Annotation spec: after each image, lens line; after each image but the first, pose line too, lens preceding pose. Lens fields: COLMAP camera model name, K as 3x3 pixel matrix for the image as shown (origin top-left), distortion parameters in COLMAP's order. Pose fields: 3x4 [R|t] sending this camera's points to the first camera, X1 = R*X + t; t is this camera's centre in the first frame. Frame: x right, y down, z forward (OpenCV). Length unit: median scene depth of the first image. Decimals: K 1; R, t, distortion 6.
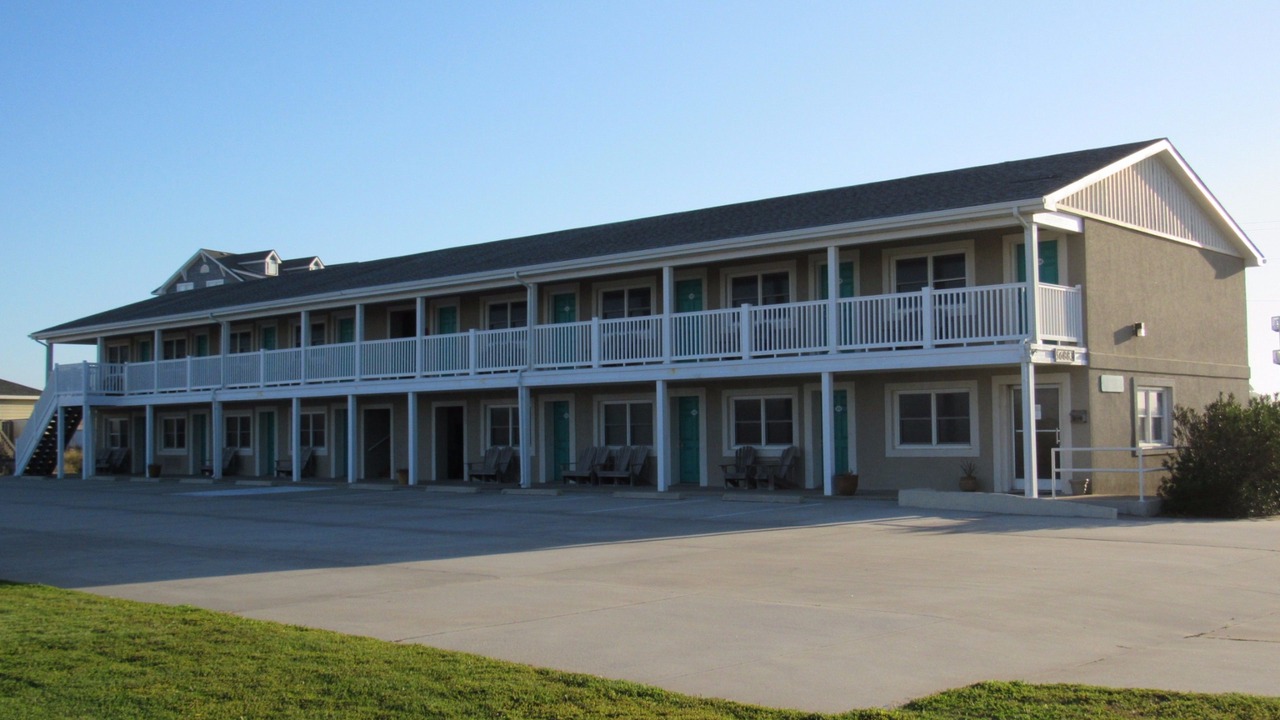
lens RADIAL K [[1473.2, 0, 640.0], [0, 1473.2, 360.0], [0, 0, 1]] dist [-0.070182, -0.009072]
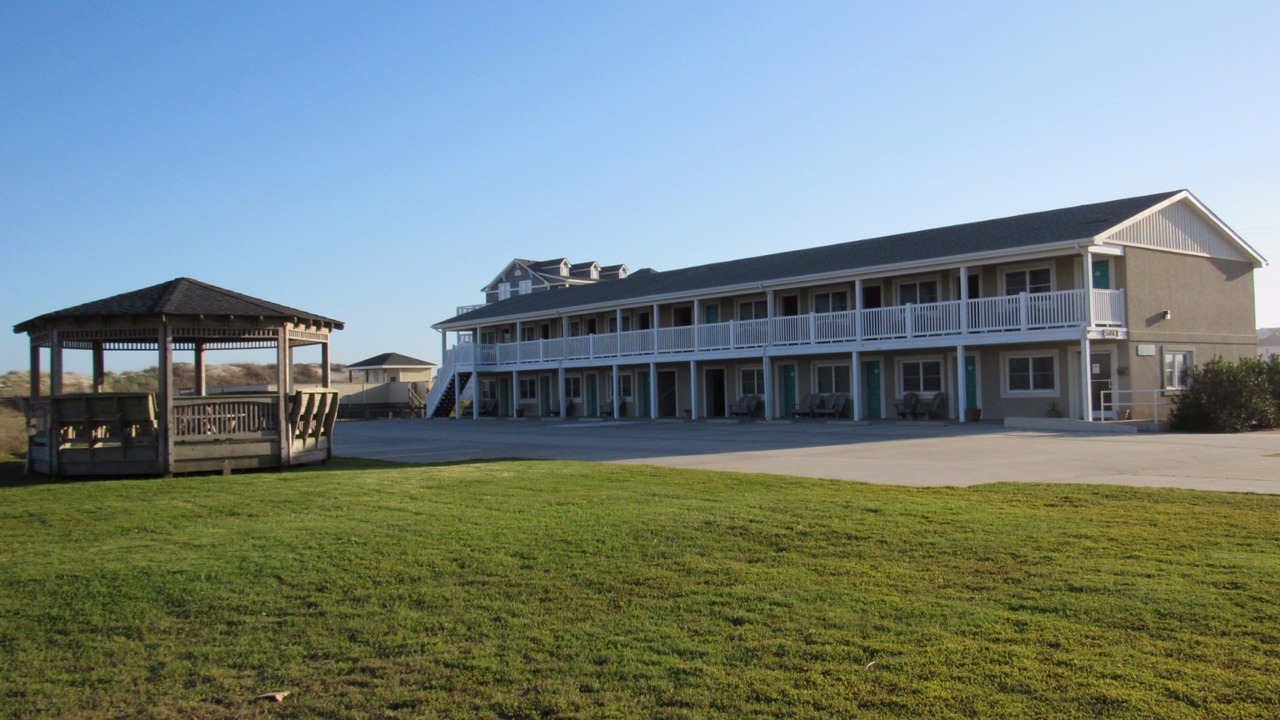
lens RADIAL K [[1163.3, 0, 596.4], [0, 1163.3, 360.2], [0, 0, 1]] dist [-0.054078, -0.004396]
pose [[0.980213, -0.015416, -0.197346, -0.012662], [0.020617, 0.999492, 0.024323, -0.013103], [0.196870, -0.027910, 0.980032, -0.287471]]
